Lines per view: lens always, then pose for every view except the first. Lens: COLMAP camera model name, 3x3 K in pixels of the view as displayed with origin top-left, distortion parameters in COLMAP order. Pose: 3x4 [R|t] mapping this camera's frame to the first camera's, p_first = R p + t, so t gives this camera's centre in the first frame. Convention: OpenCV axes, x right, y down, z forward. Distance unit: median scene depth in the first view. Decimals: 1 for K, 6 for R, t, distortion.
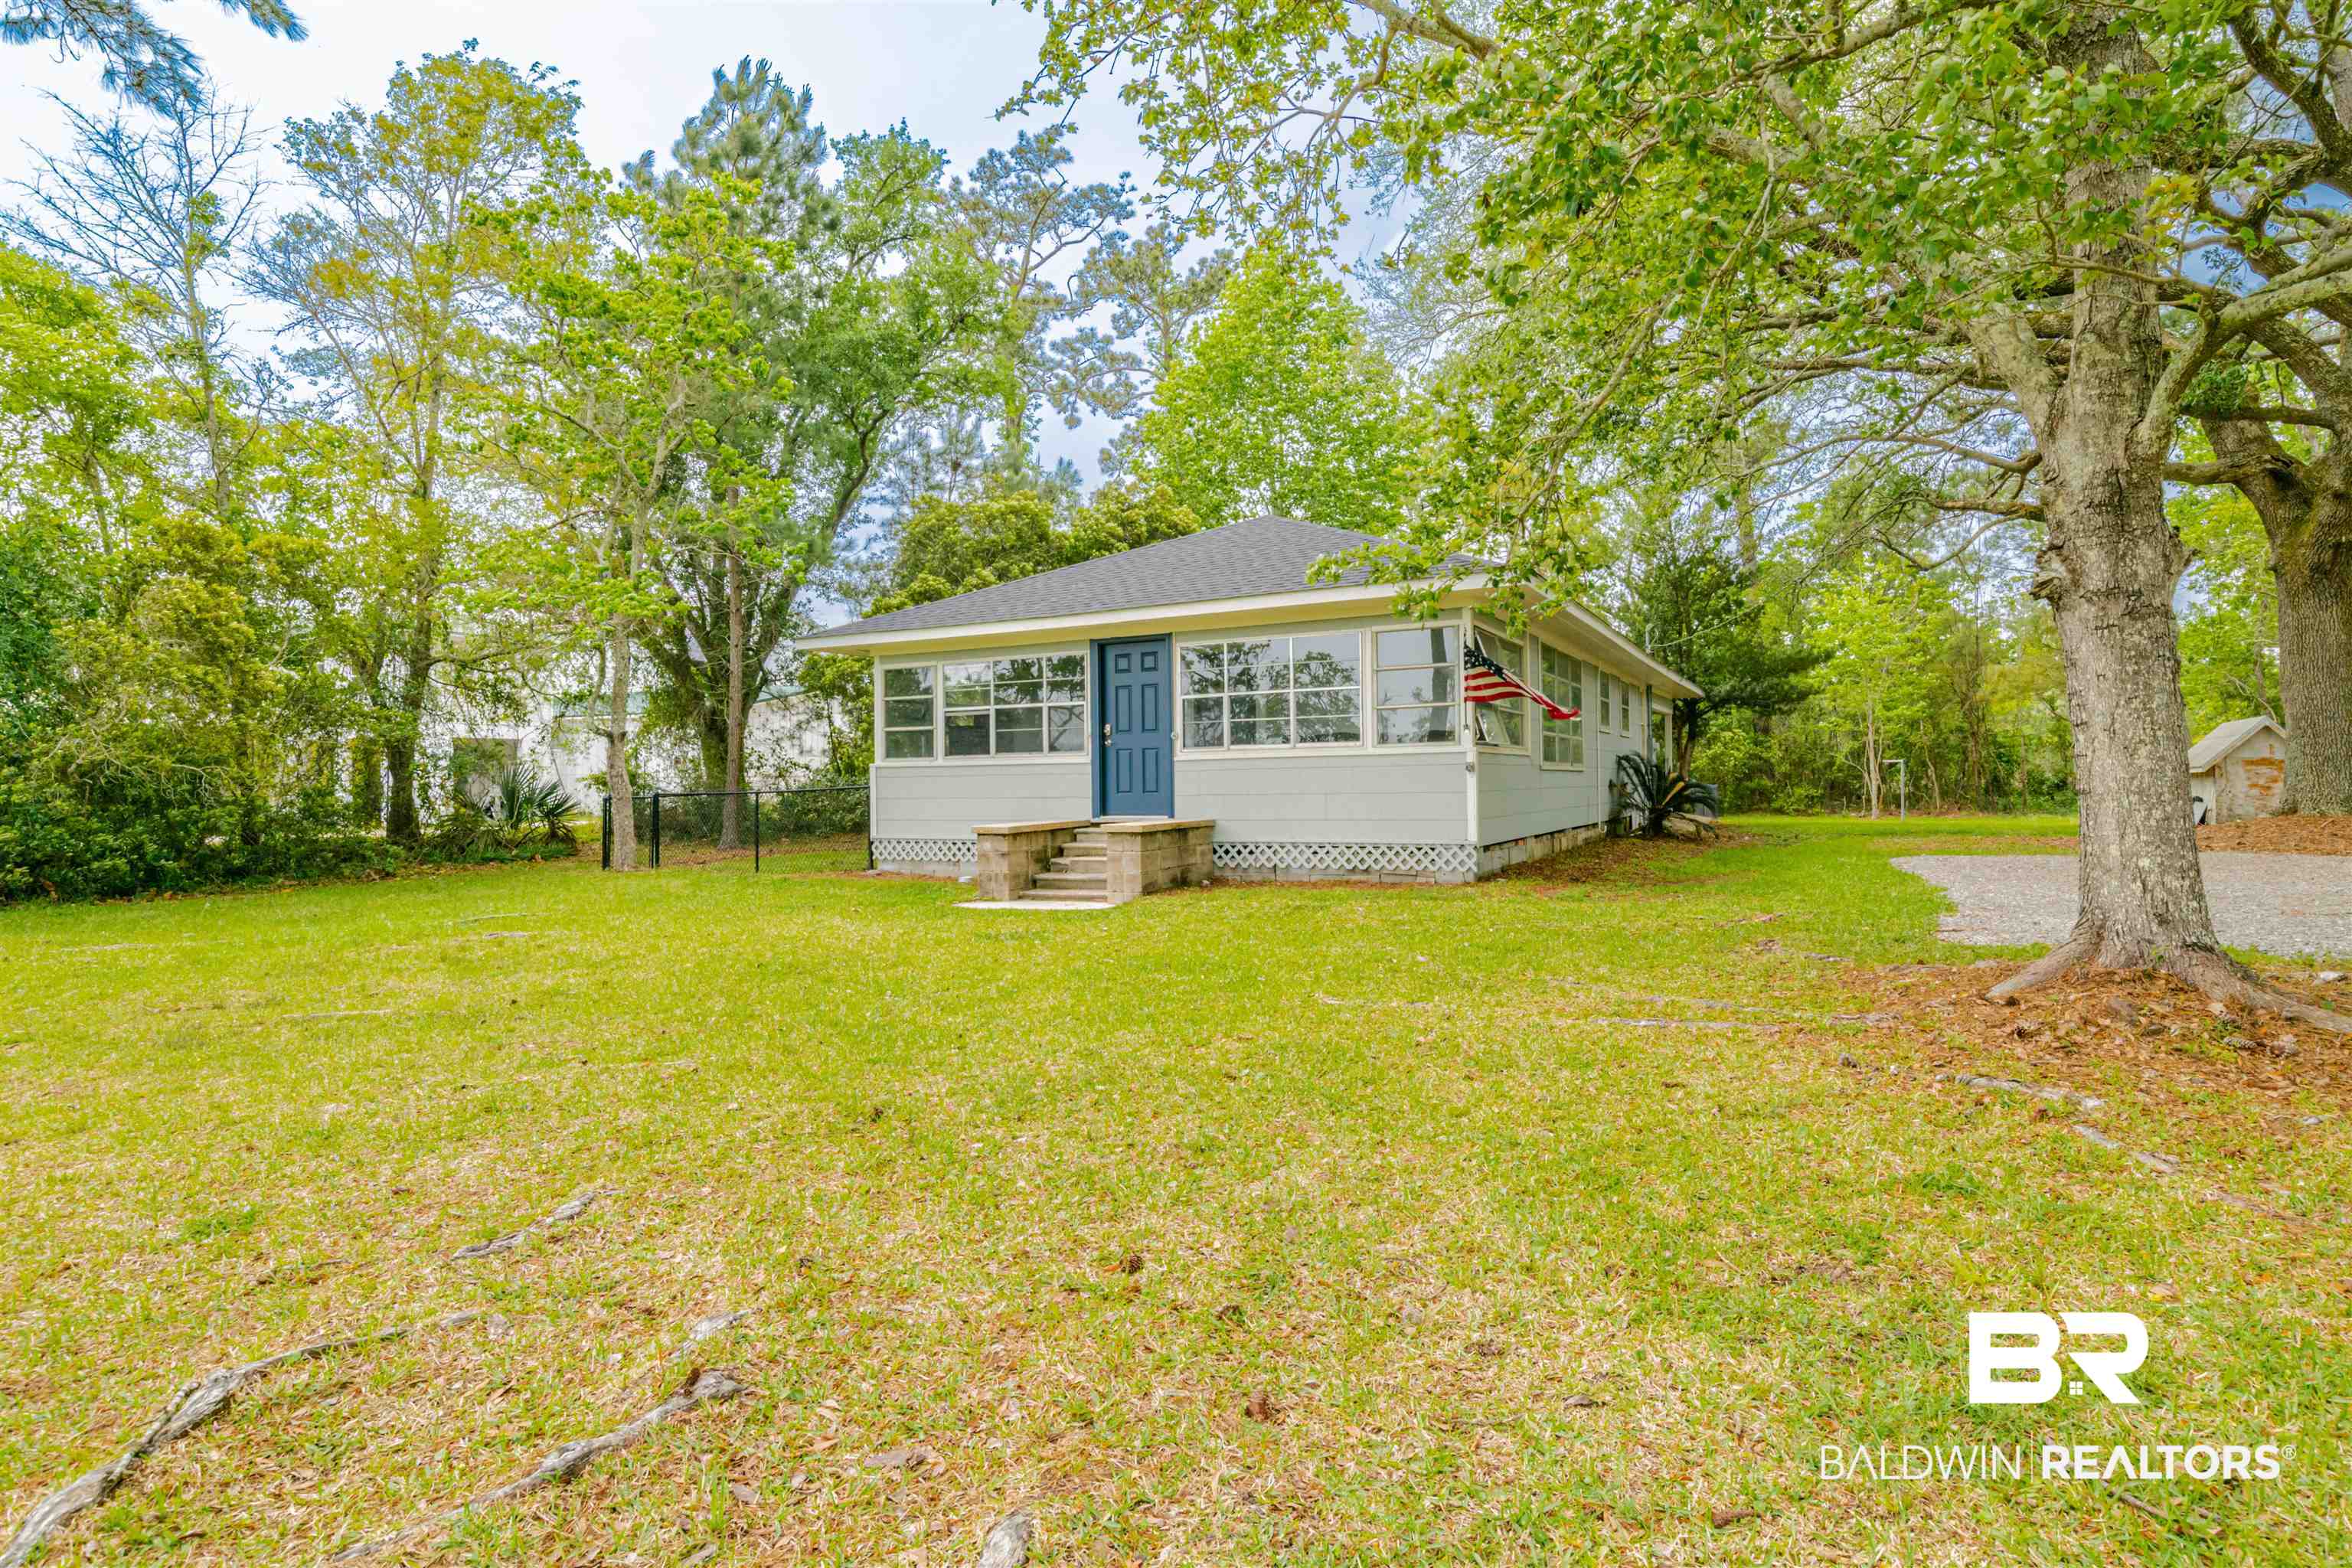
lens RADIAL K [[1197.4, 0, 1173.4], [0, 1197.4, 787.7], [0, 0, 1]] dist [-0.040266, 0.015485]
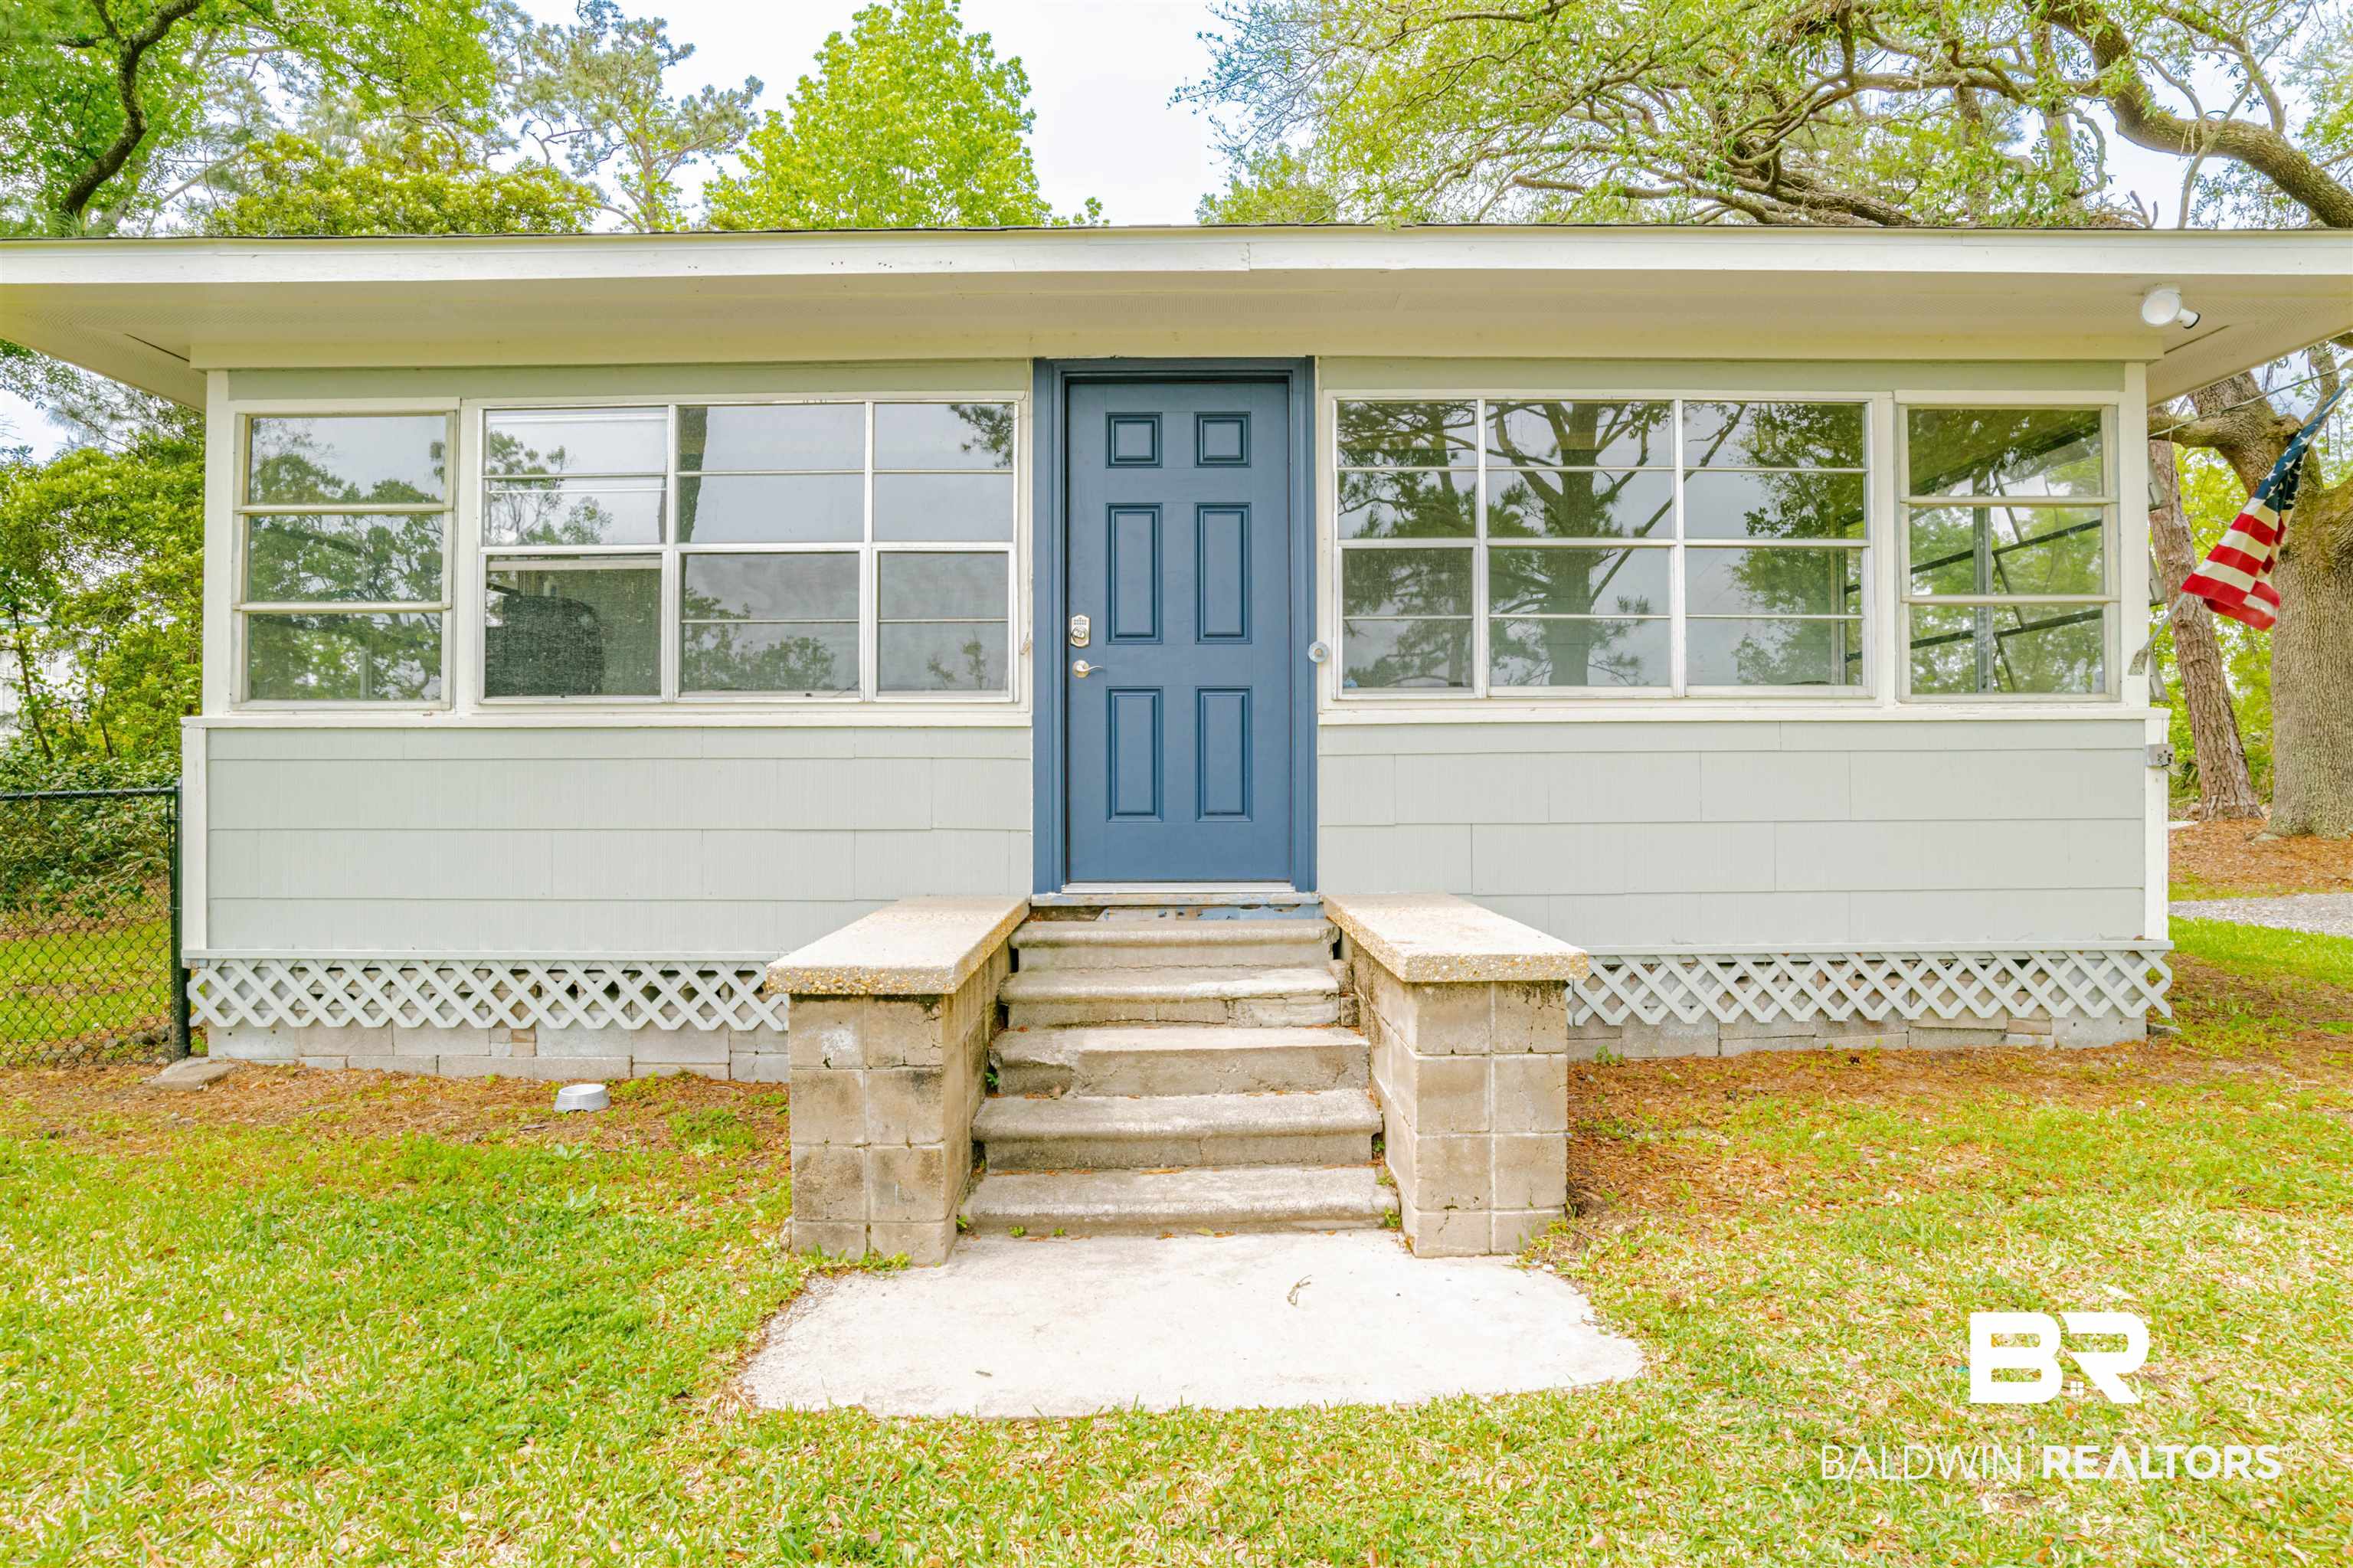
lens RADIAL K [[1198.0, 0, 1193.9], [0, 1198.0, 784.1], [0, 0, 1]] dist [-0.040266, 0.015485]
pose [[0.879021, 0.007318, 0.476728, -0.189204], [-0.006550, 0.999973, -0.003272, -0.003548], [-0.476739, -0.000246, 0.879045, 0.684737]]
